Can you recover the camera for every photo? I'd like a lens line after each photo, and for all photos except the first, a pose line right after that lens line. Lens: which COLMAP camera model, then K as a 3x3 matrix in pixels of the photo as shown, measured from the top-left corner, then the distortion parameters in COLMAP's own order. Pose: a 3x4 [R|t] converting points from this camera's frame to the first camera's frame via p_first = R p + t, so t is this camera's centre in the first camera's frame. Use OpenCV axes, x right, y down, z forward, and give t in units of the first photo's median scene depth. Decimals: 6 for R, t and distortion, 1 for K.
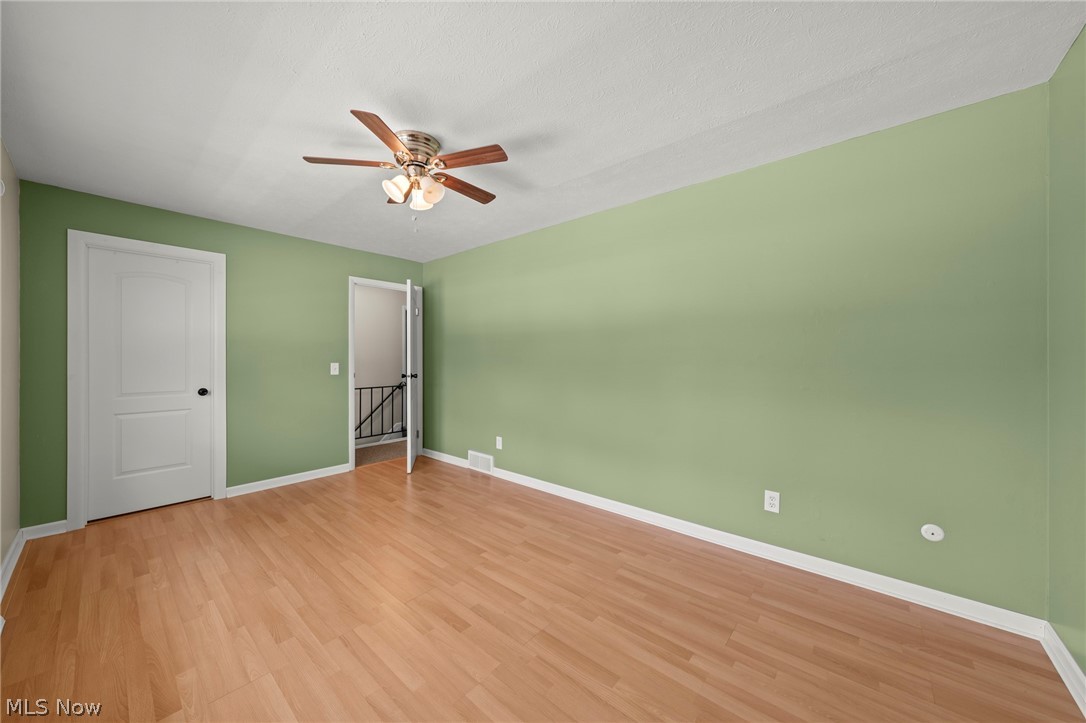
lens RADIAL K [[378.7, 0, 541.8], [0, 378.7, 356.9], [0, 0, 1]] dist [-0.005263, 0.002346]
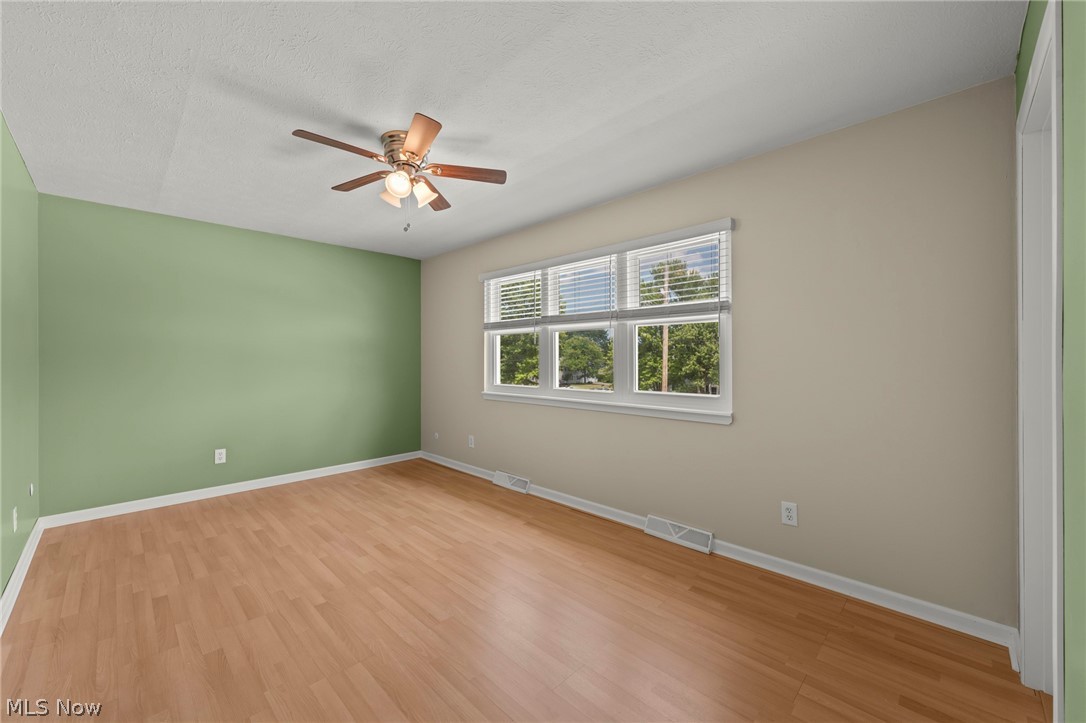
lens RADIAL K [[414.5, 0, 544.6], [0, 414.5, 358.9], [0, 0, 1]] dist [-0.000812, 0.000031]
pose [[-0.998170, 0.001732, 0.060447, -0.823067], [0.001859, 0.999996, 0.002046, 0.003421], [-0.060443, 0.002154, -0.998169, 2.232827]]
